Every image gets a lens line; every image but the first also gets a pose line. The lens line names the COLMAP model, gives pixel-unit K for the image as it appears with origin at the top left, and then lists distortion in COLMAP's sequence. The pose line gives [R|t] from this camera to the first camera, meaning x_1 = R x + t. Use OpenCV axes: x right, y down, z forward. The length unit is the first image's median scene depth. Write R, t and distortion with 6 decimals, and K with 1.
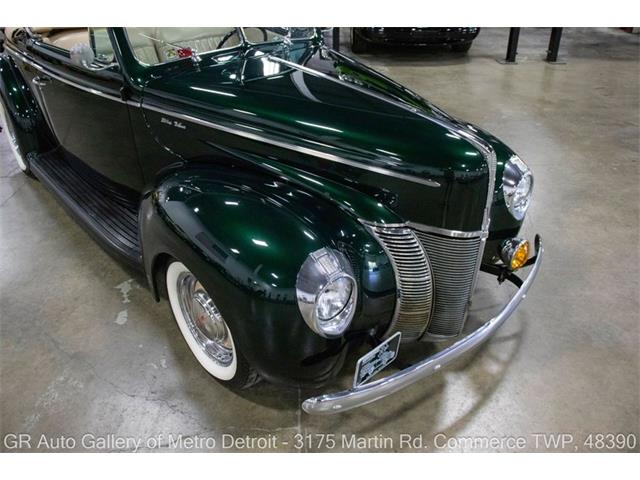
lens RADIAL K [[509.5, 0, 313.3], [0, 509.5, 228.8], [0, 0, 1]] dist [-0.085008, 0.004550]
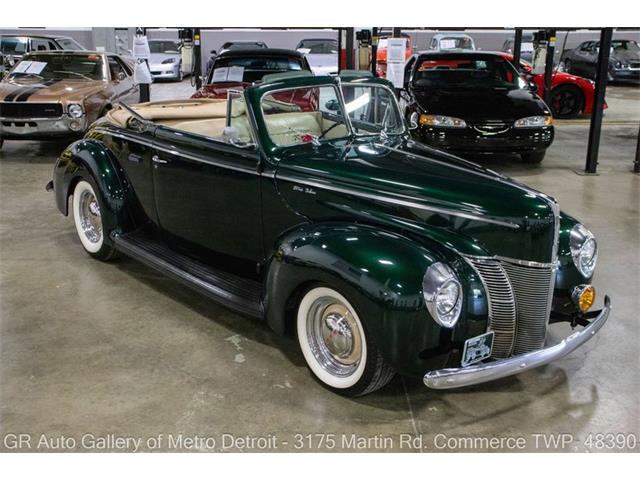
lens RADIAL K [[728.8, 0, 320.0], [0, 728.8, 240.0], [0, 0, 1]] dist [0.000353, 0.044366]
pose [[0.999608, 0.025903, -0.010598, -0.213102], [-0.027711, 0.969114, -0.245051, 0.352894], [0.003924, 0.245248, 0.969452, -0.724839]]
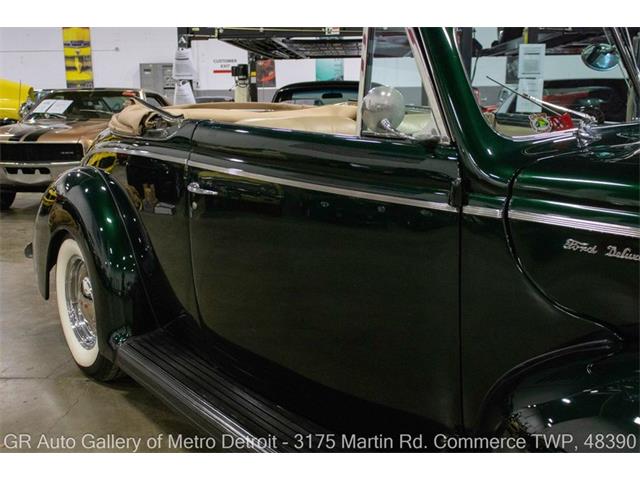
lens RADIAL K [[724.1, 0, 320.0], [0, 724.1, 240.0], [0, 0, 1]] dist [-0.009533, 0.011537]
pose [[0.996888, 0.017573, -0.076852, -0.470400], [-0.041914, 0.943791, -0.327874, 0.000039], [0.066771, 0.330075, 0.941590, 0.381387]]
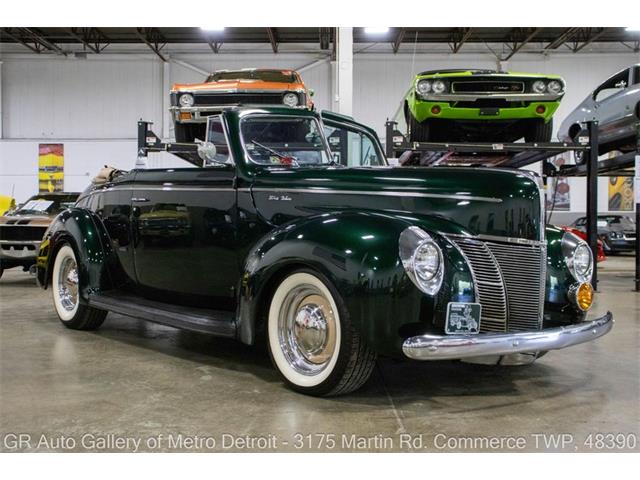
lens RADIAL K [[724.1, 0, 320.0], [0, 724.1, 240.0], [0, 0, 1]] dist [-0.009533, 0.011537]
pose [[0.999388, 0.019364, -0.029128, -0.128051], [-0.031284, 0.867320, -0.496766, 0.732669], [0.015644, 0.497373, 0.867396, -0.453842]]
